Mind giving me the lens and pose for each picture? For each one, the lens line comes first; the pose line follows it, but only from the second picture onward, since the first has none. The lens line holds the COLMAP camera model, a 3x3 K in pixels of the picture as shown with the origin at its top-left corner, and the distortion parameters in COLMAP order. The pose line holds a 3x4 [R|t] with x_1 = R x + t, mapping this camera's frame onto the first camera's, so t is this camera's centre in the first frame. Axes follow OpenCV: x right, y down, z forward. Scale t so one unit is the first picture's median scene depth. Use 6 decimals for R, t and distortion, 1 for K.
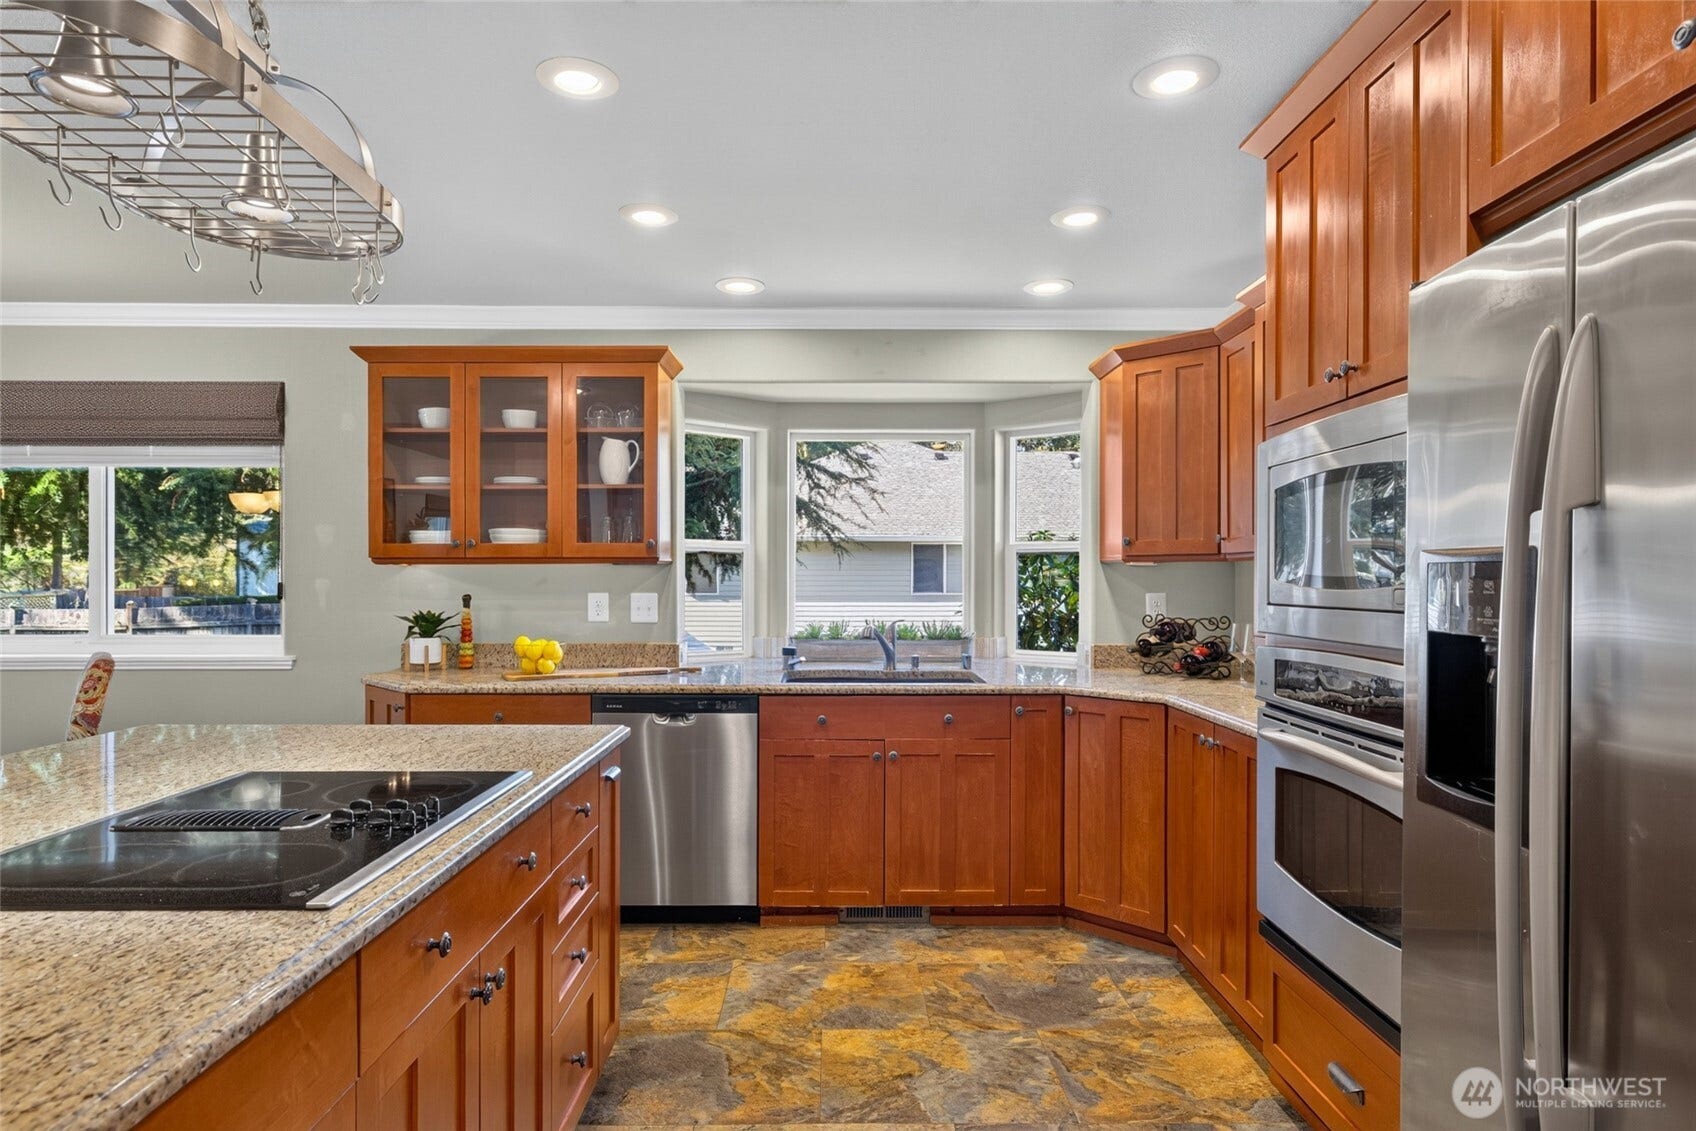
lens RADIAL K [[936.5, 0, 842.6], [0, 936.5, 574.5], [0, 0, 1]] dist [0.003293, 0.001132]
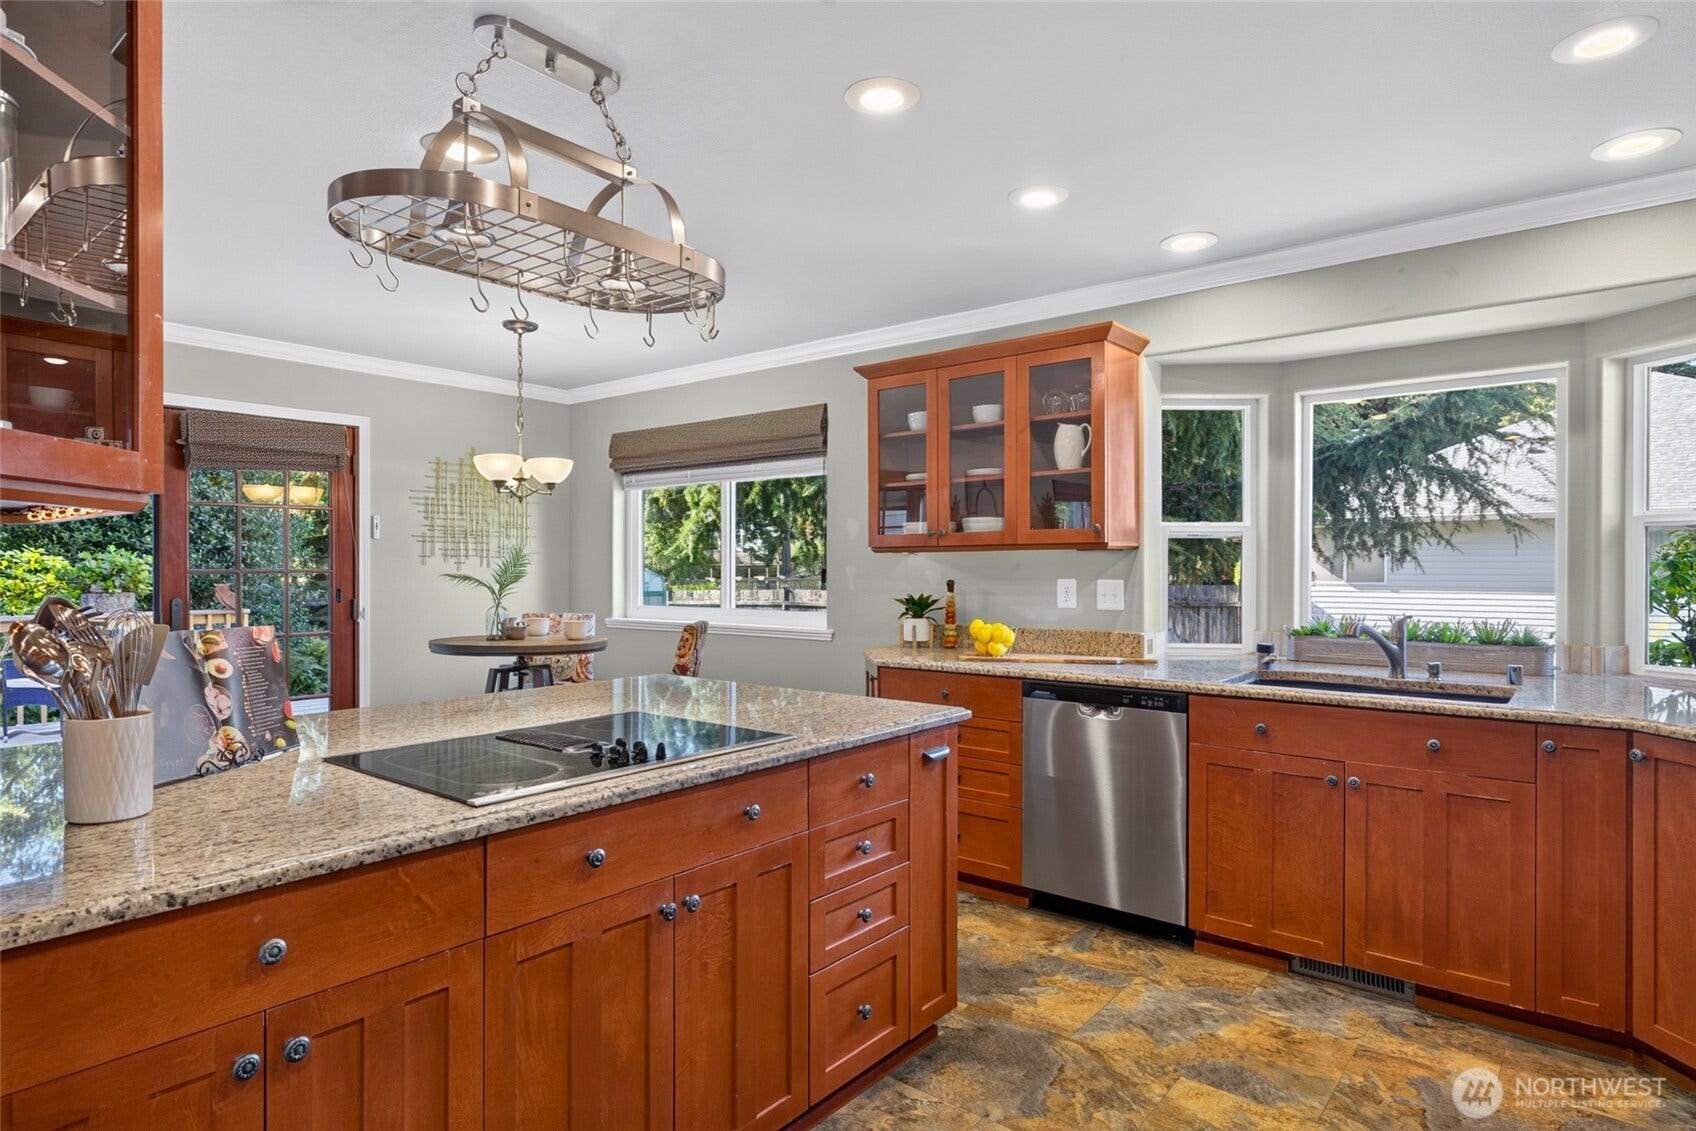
lens RADIAL K [[936.5, 0, 841.4], [0, 936.5, 563.8], [0, 0, 1]] dist [0.003293, 0.001132]
pose [[0.771819, -0.002574, -0.635837, 0.207981], [0.003564, 0.999994, 0.000278, 0.001866], [0.635833, -0.002481, 0.771823, 0.084004]]
